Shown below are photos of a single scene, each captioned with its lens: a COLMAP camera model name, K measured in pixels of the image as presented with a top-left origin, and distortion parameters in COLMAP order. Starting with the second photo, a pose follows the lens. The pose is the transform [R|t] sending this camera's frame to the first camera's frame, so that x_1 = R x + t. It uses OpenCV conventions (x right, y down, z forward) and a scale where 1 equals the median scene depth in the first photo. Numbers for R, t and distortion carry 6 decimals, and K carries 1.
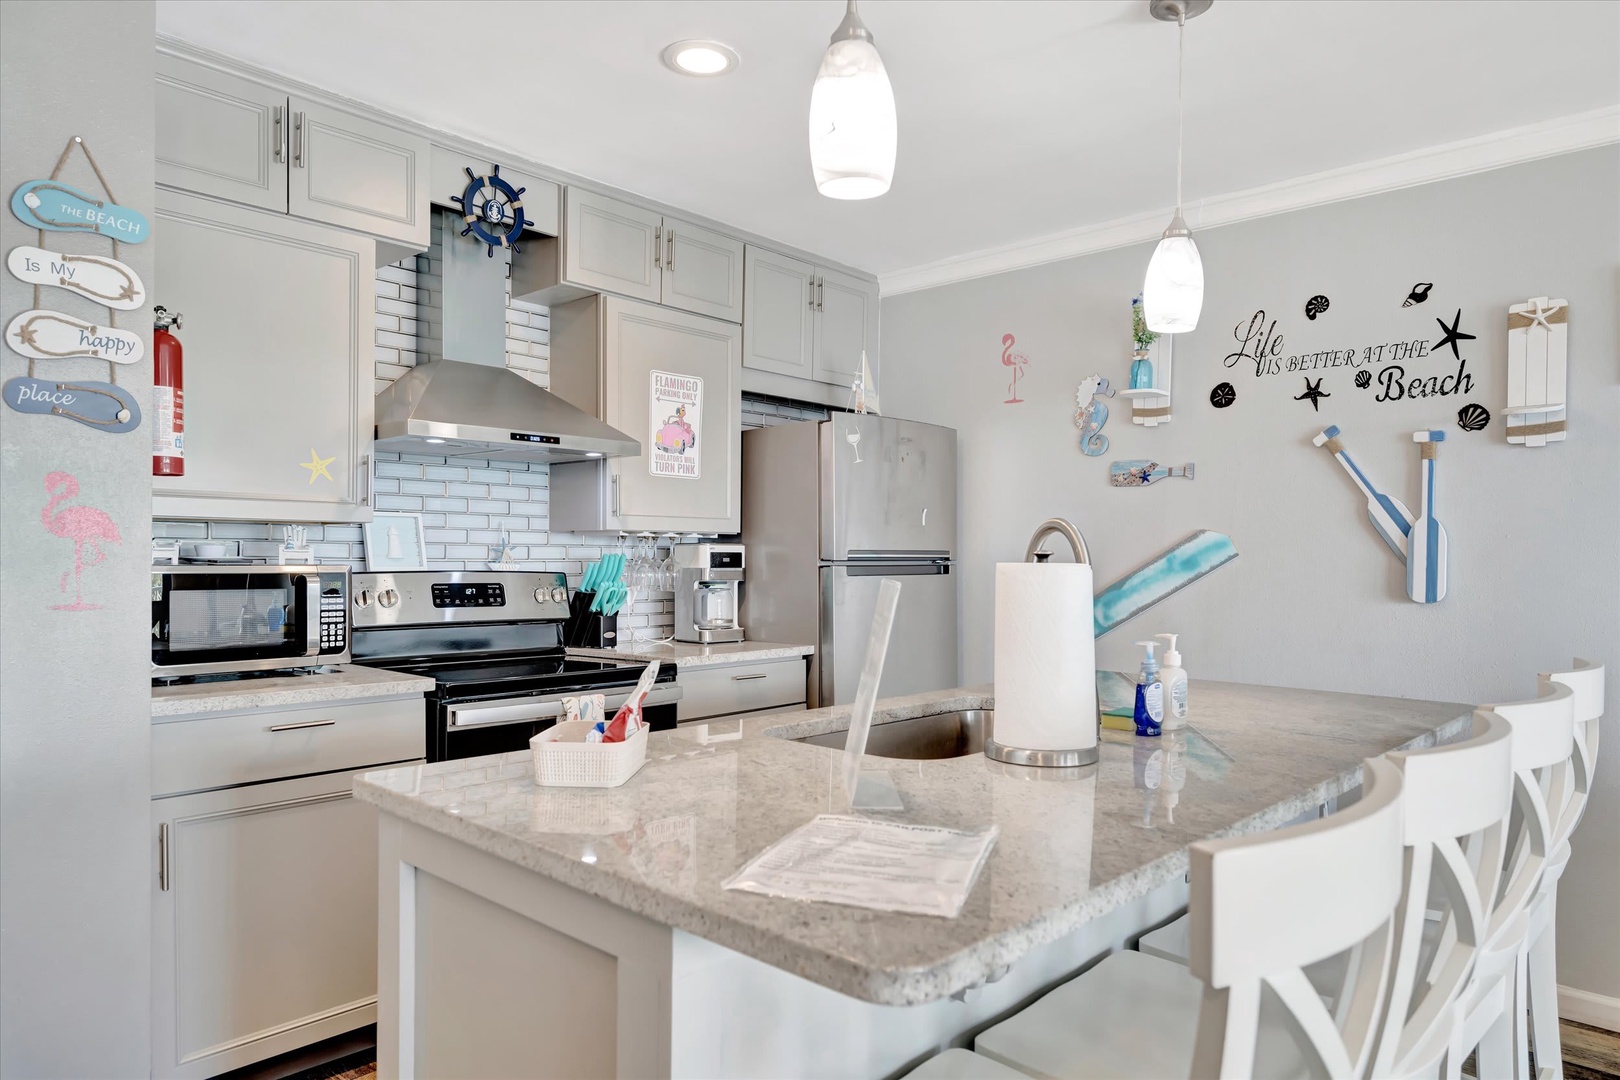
lens RADIAL K [[1022.5, 0, 791.3], [0, 1022.5, 557.7], [0, 0, 1]] dist [0.000865, 0.000656]
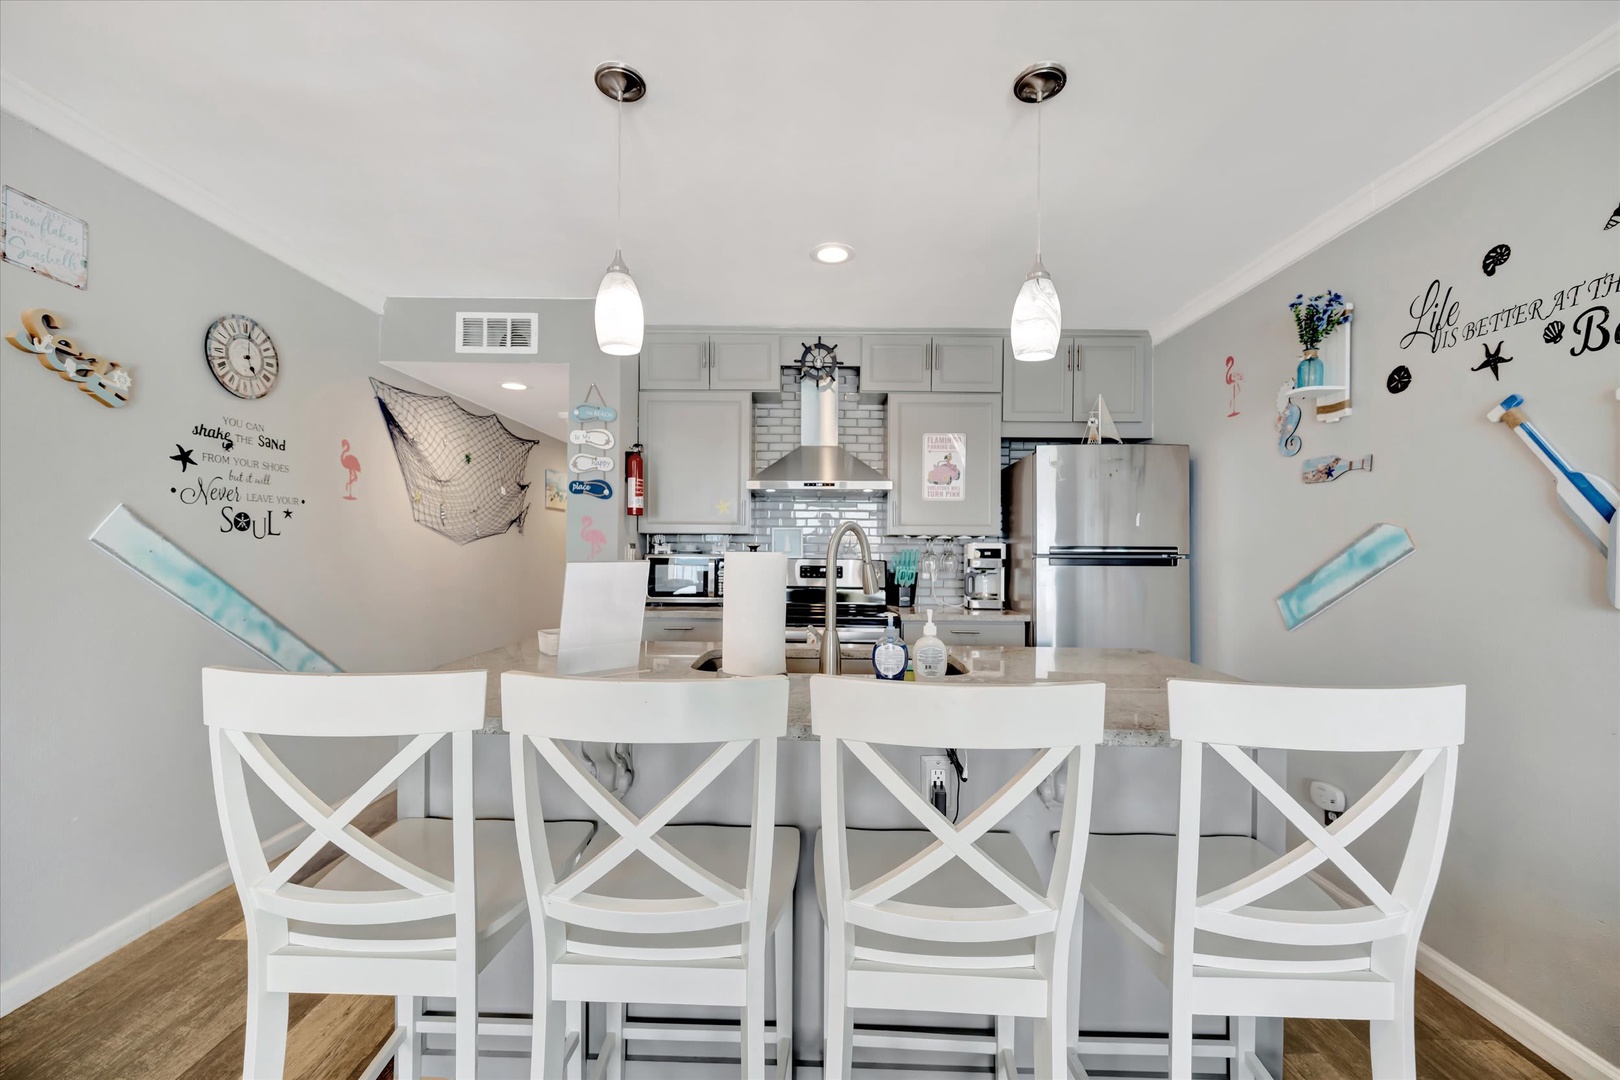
lens RADIAL K [[635.3, 0, 810.0], [0, 635.3, 540.0], [0, 0, 1]] dist [0.000733, -0.000263]
pose [[0.672246, -0.011983, -0.740231, 0.504896], [-0.003849, 0.999799, -0.019680, 0.002284], [0.740318, 0.016079, 0.672065, 0.215472]]
